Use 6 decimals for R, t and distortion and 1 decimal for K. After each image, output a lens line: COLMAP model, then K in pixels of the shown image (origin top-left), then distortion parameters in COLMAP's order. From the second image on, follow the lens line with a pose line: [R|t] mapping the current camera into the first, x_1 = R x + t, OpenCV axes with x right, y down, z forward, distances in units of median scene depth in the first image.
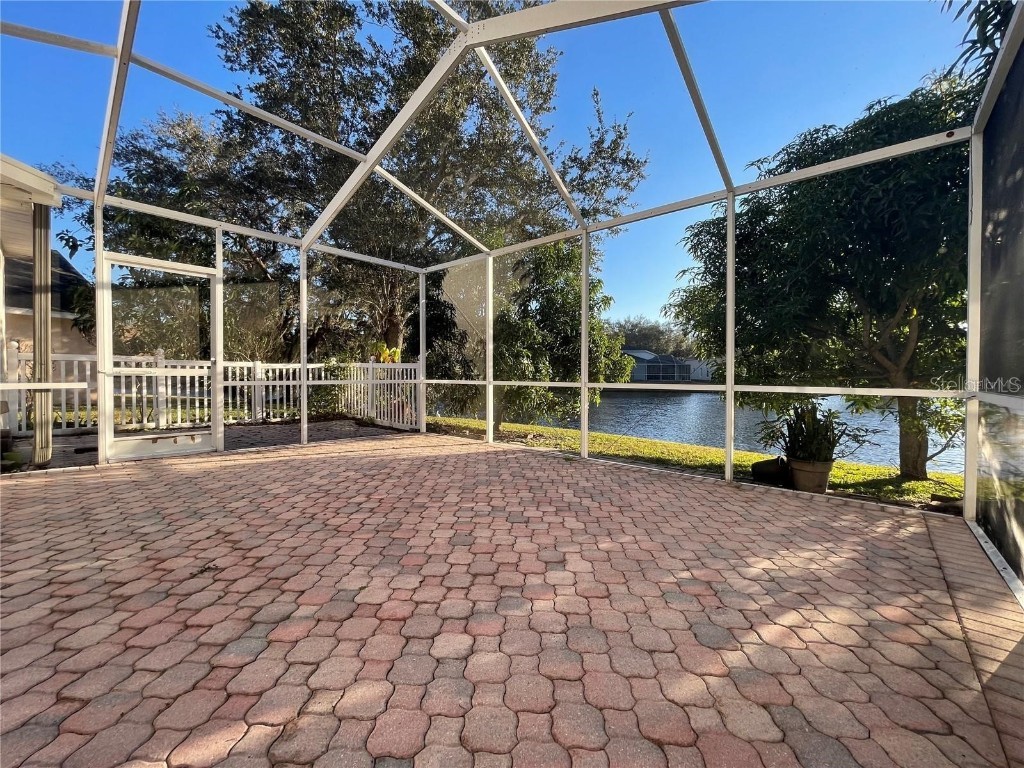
lens RADIAL K [[412.7, 0, 511.1], [0, 412.7, 383.4], [0, 0, 1]] dist [0.002097, -0.000289]
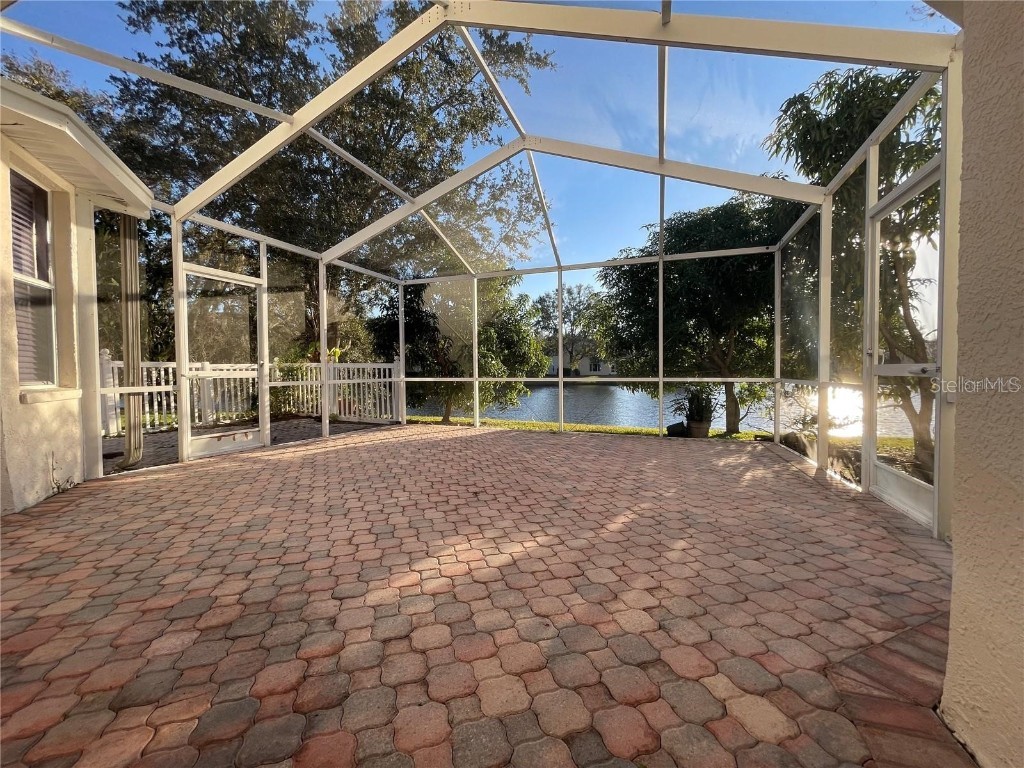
lens RADIAL K [[412.7, 0, 509.8], [0, 412.7, 386.2], [0, 0, 1]] dist [0.002097, -0.000289]
pose [[0.934668, -0.024211, 0.354697, -0.501974], [0.018629, 0.999643, 0.019145, -0.003820], [-0.355034, -0.011286, 0.934785, -0.255110]]
